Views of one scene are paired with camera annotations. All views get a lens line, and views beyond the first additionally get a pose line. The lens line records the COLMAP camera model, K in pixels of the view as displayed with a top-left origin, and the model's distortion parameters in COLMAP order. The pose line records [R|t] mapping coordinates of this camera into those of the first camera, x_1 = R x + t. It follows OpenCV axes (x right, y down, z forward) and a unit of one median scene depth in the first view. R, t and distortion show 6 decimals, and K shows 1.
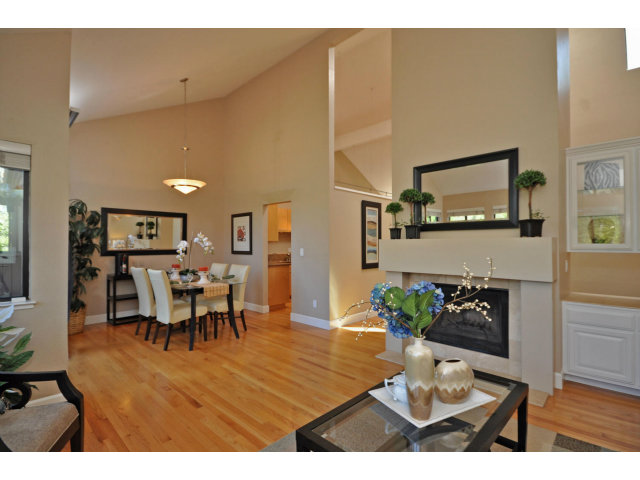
lens RADIAL K [[314.8, 0, 320.7], [0, 314.8, 240.1], [0, 0, 1]] dist [0.019675, -0.000452]
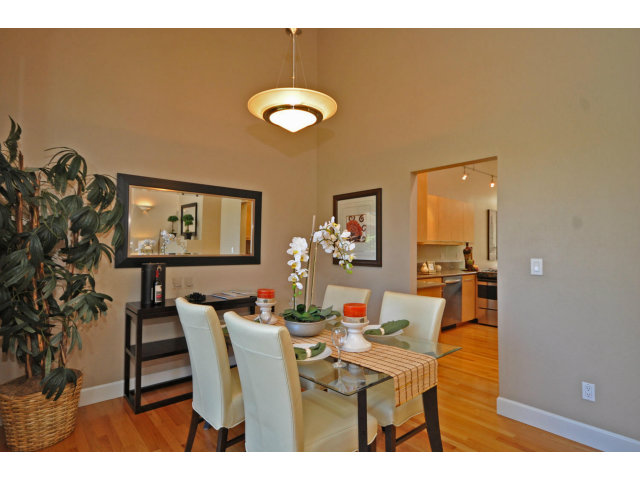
lens RADIAL K [[340.6, 0, 318.1], [0, 340.6, 241.1], [0, 0, 1]] dist [0.013773, 0.000624]
pose [[0.995823, 0.006972, -0.091036, -0.332629], [-0.007981, 0.999911, -0.010719, 0.010456], [0.090953, 0.011401, 0.995790, 0.504907]]
